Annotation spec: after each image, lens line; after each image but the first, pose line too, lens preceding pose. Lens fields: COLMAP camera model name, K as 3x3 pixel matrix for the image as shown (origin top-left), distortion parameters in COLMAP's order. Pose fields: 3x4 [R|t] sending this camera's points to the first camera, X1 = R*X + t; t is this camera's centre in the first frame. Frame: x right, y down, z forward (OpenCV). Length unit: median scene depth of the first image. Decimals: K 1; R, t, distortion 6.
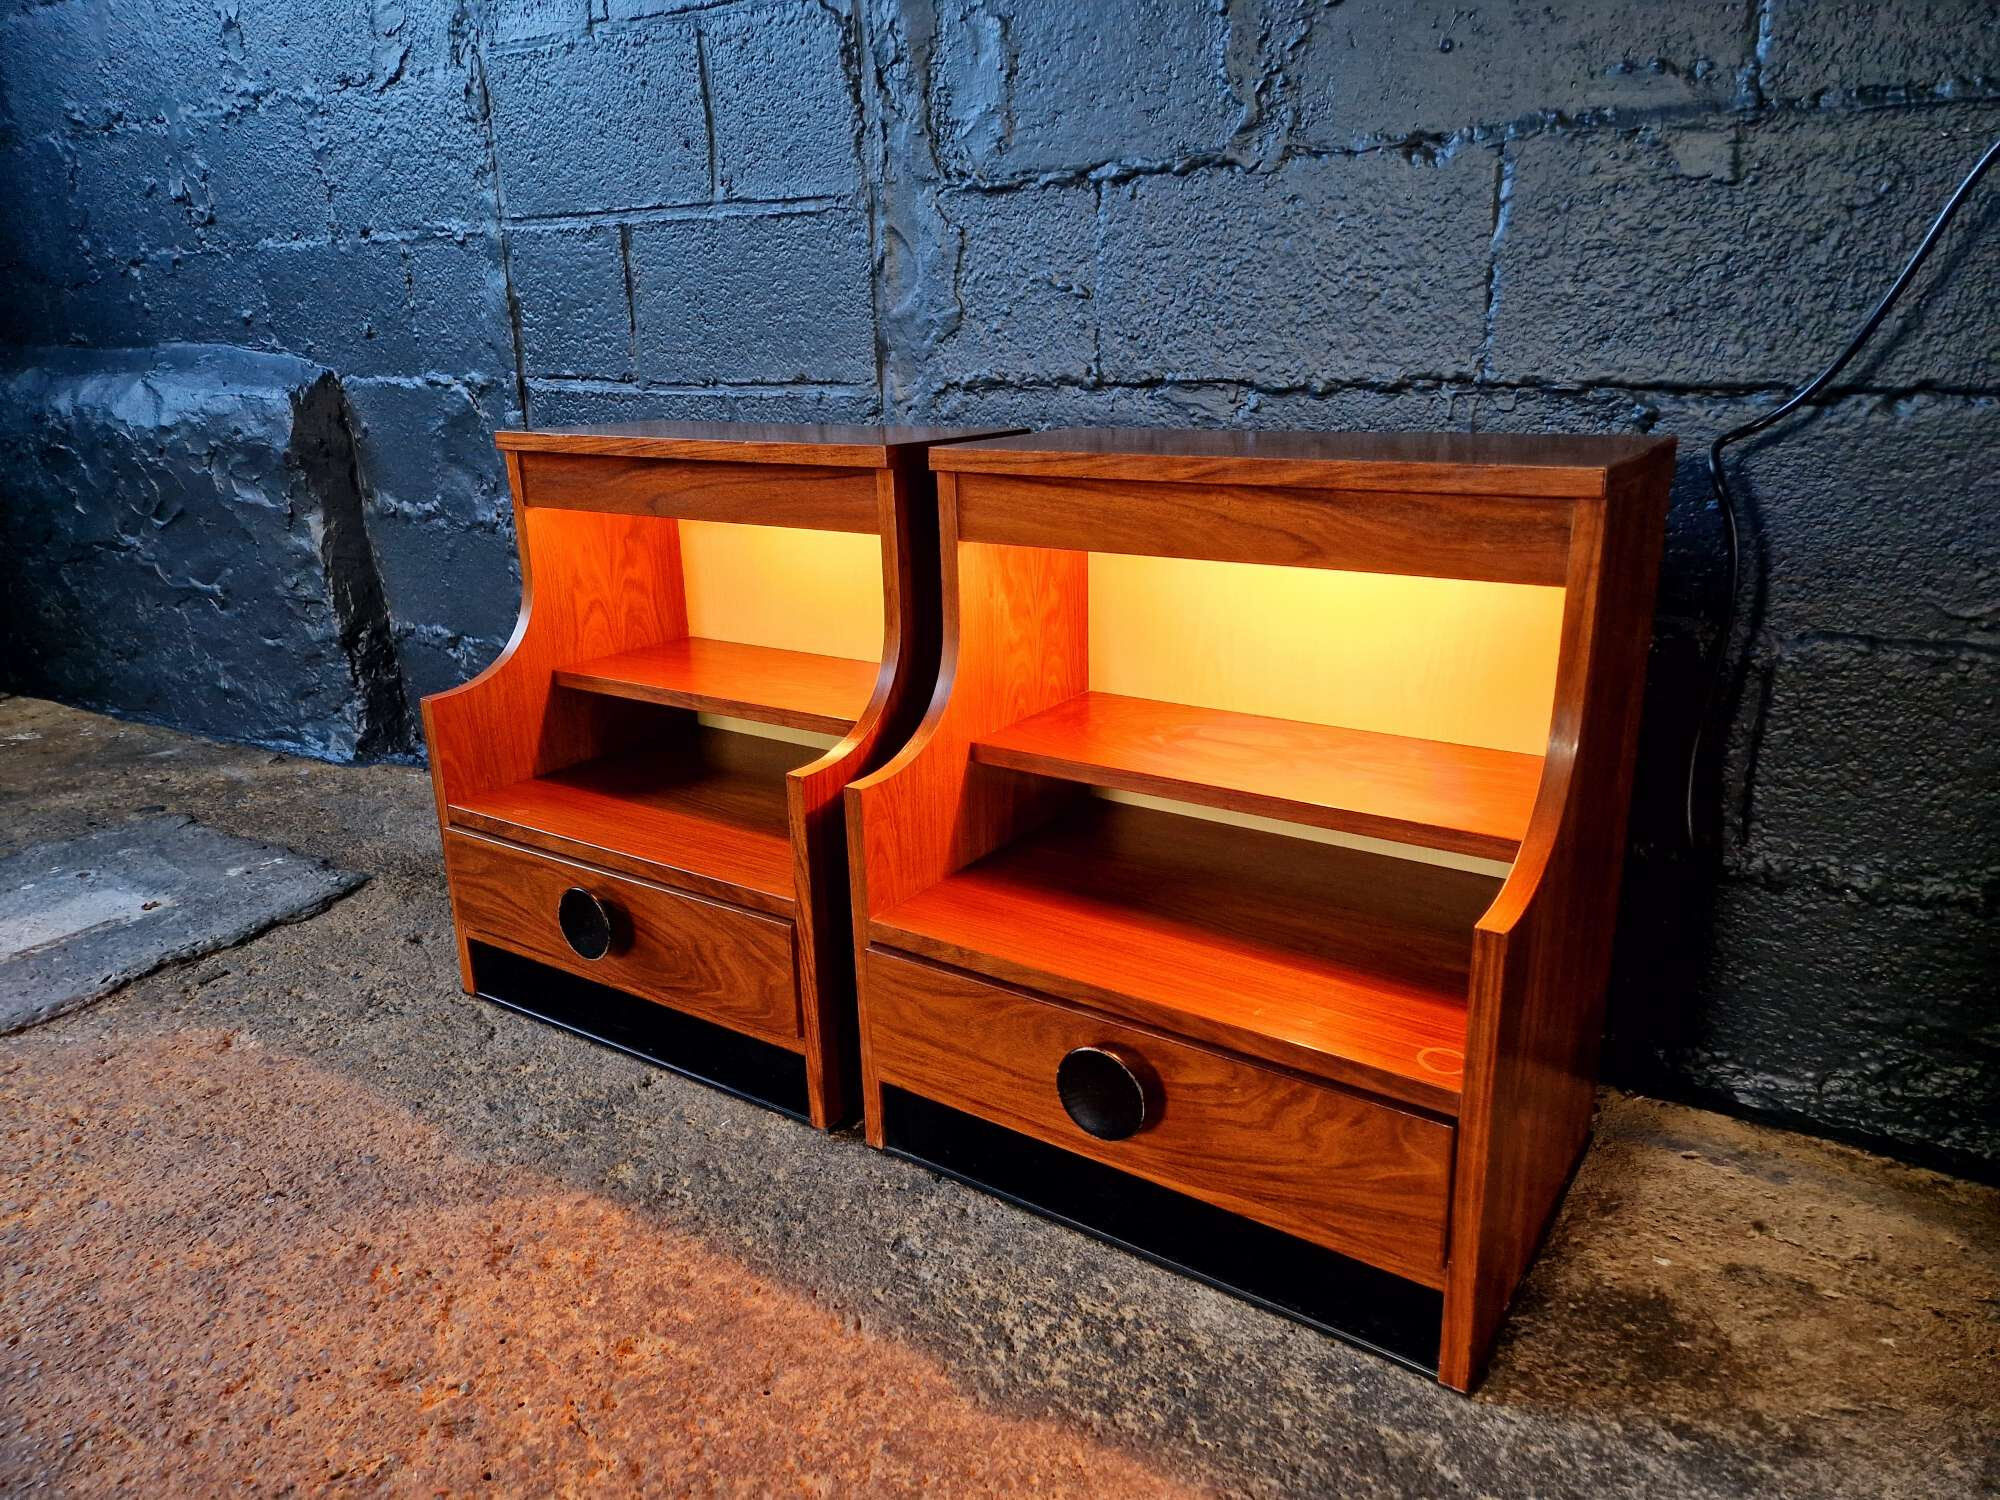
lens RADIAL K [[1336.1, 0, 1004.0], [0, 1336.1, 763.9], [0, 0, 1]] dist [0.071379, -0.058523]
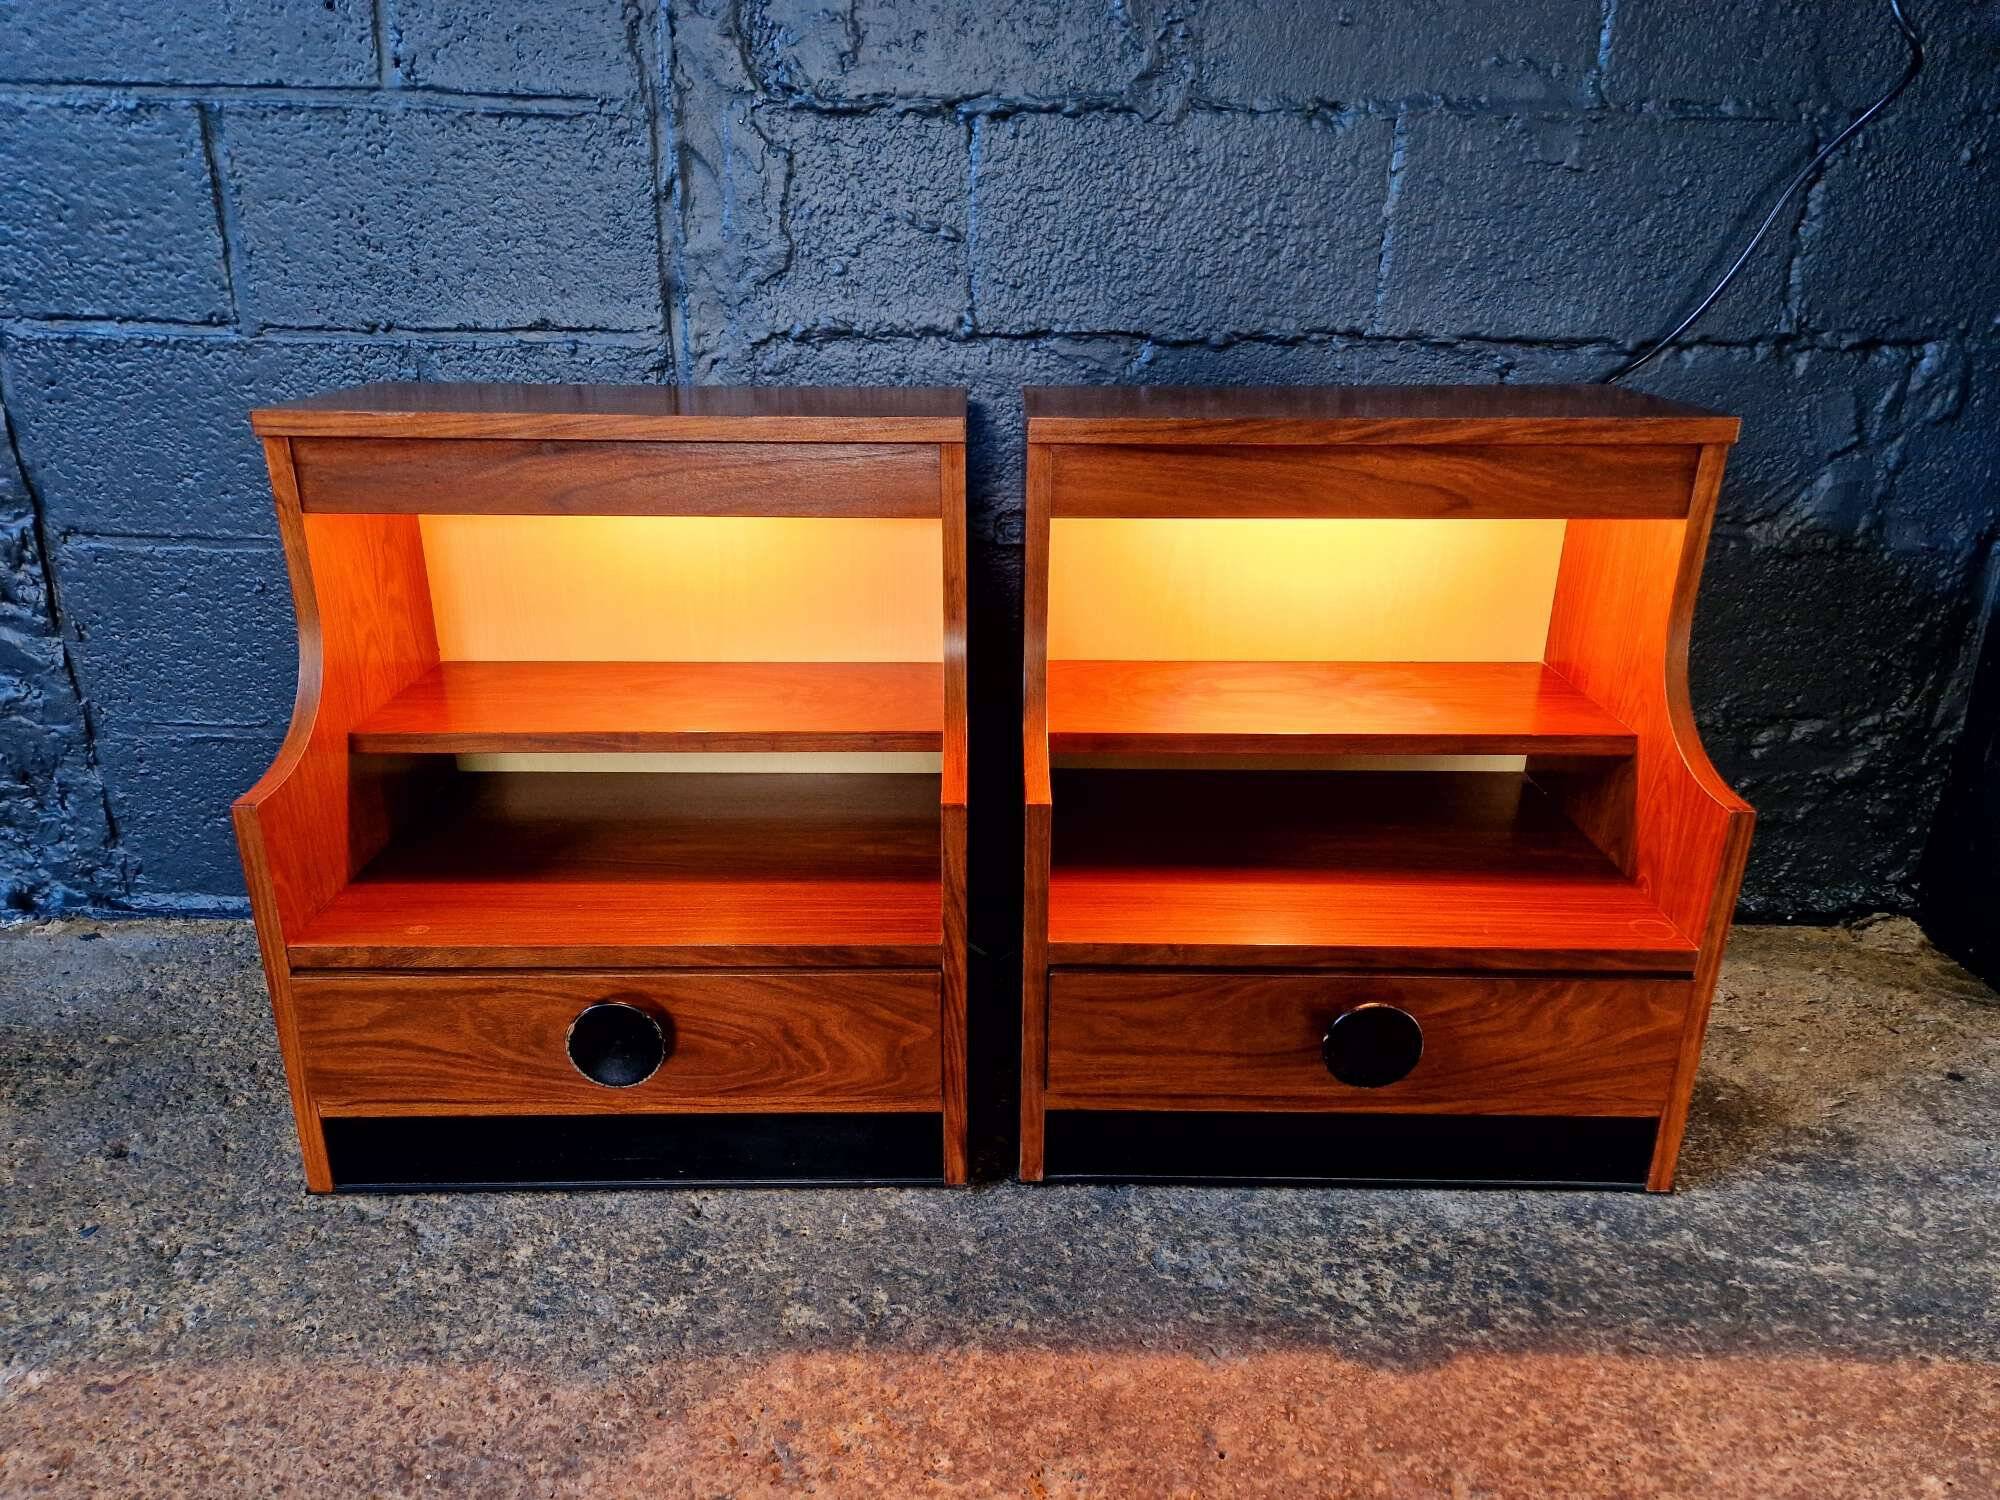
lens RADIAL K [[1336.1, 0, 989.0], [0, 1336.1, 764.7], [0, 0, 1]] dist [0.071379, -0.058523]
pose [[0.823053, -0.181083, 0.538324, -0.542861], [0.150041, 0.983464, 0.101419, -0.091448], [-0.547788, -0.002702, 0.836613, 0.232561]]
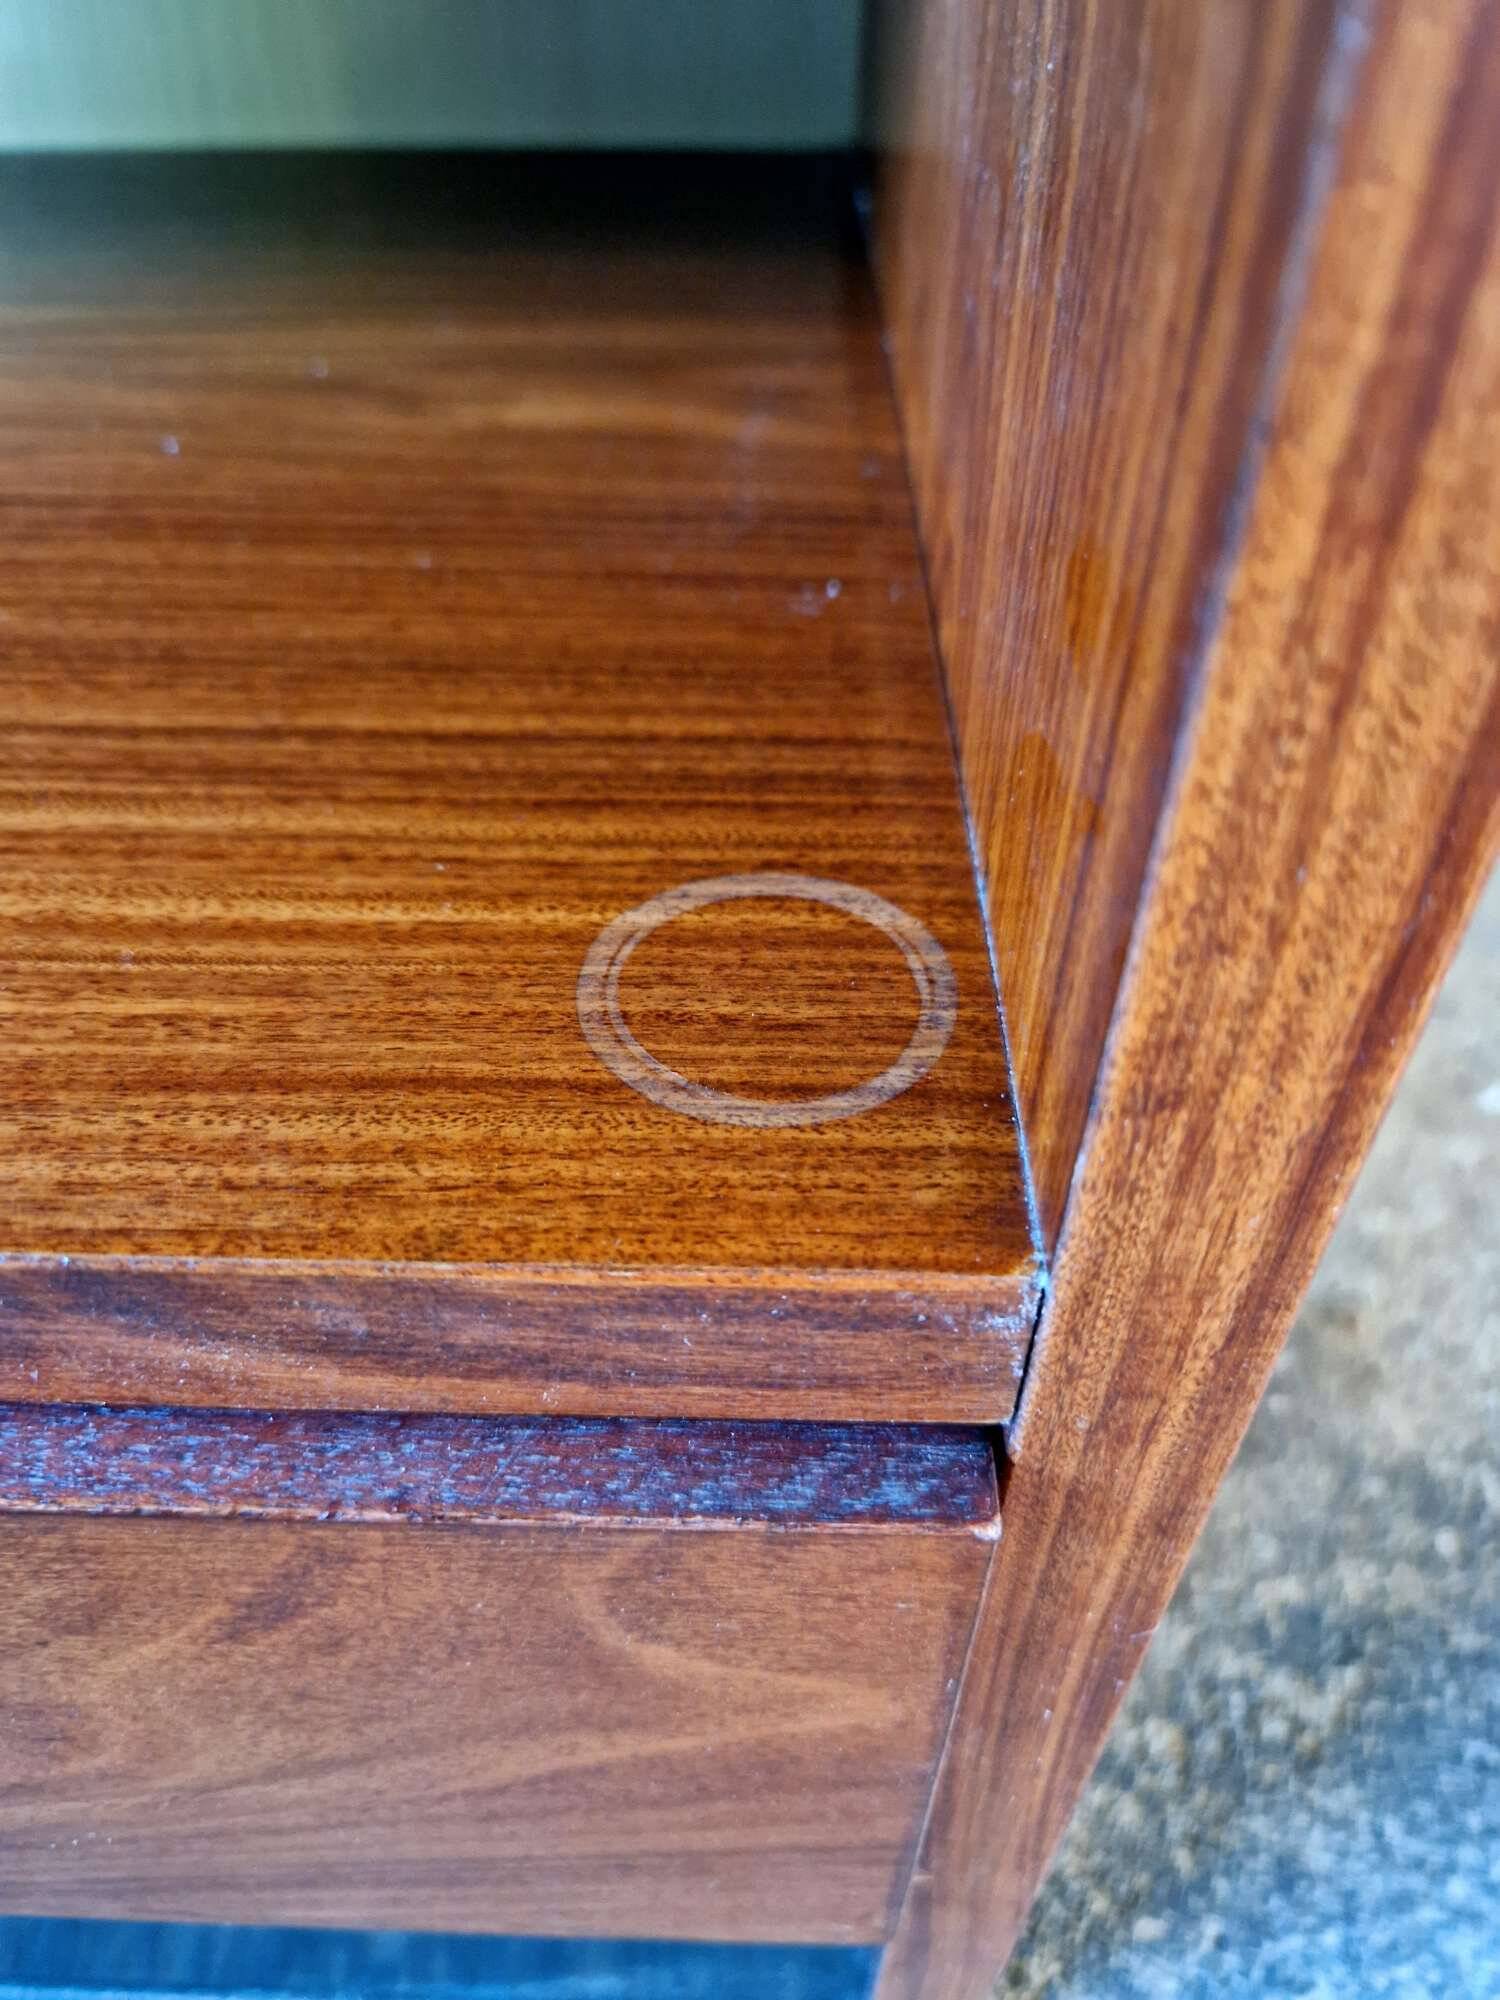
lens RADIAL K [[1441.5, 0, 744.4], [0, 1441.5, 1008.2], [0, 0, 1]] dist [-0.044069, -0.002746]
pose [[0.818206, -0.354304, 0.452777, 0.199243], [0.145337, 0.889428, 0.433354, 0.127014], [-0.556251, -0.288768, 0.779229, 0.602612]]
